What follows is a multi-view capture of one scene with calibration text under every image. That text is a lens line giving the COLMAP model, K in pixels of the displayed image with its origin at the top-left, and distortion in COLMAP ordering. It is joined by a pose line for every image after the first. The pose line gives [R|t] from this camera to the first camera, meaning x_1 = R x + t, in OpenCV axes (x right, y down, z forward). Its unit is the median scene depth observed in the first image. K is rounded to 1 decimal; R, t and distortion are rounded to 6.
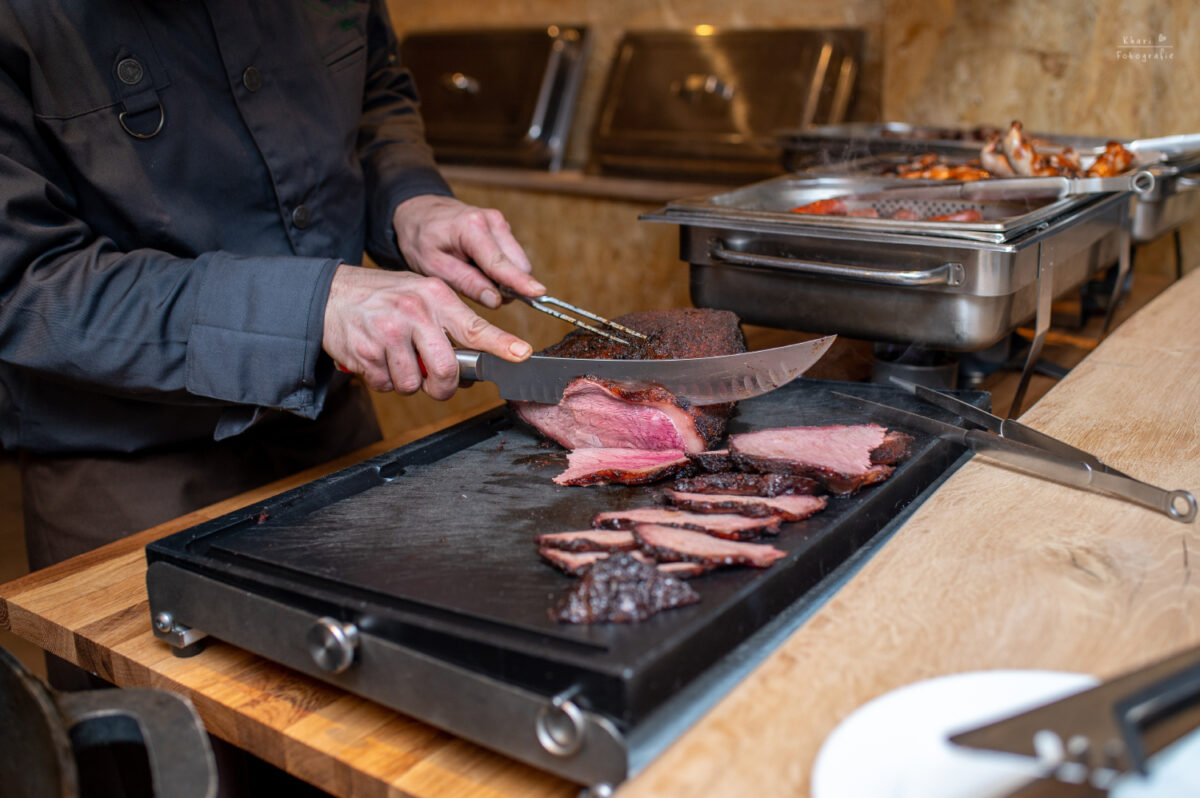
lens RADIAL K [[1234.5, 0, 600.0], [0, 1234.5, 399.0], [0, 0, 1]] dist [-0.058099, 0.133947]
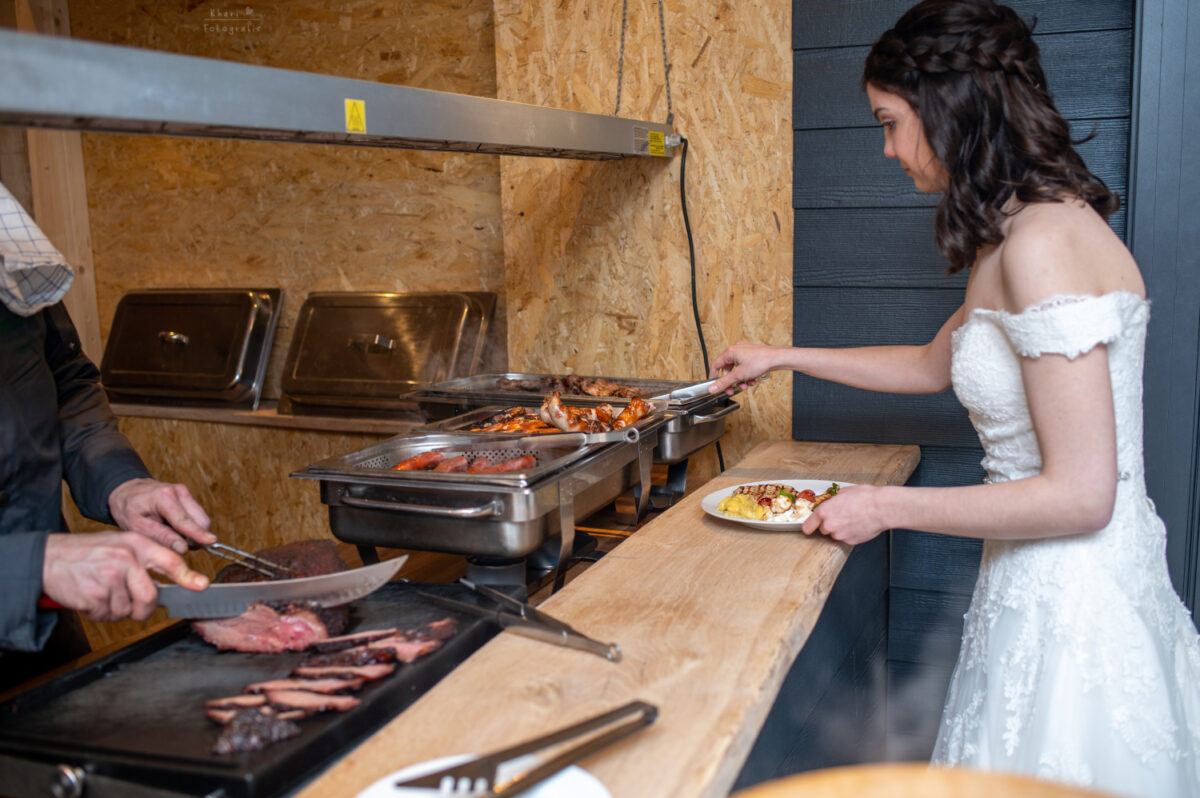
lens RADIAL K [[1234.5, 0, 600.0], [0, 1234.5, 399.0], [0, 0, 1]] dist [-0.058099, 0.133947]
pose [[0.979026, -0.036405, 0.200459, 0.120396], [0.062705, 0.989988, -0.126457, -0.037327], [-0.193848, 0.136374, 0.971507, -0.569840]]
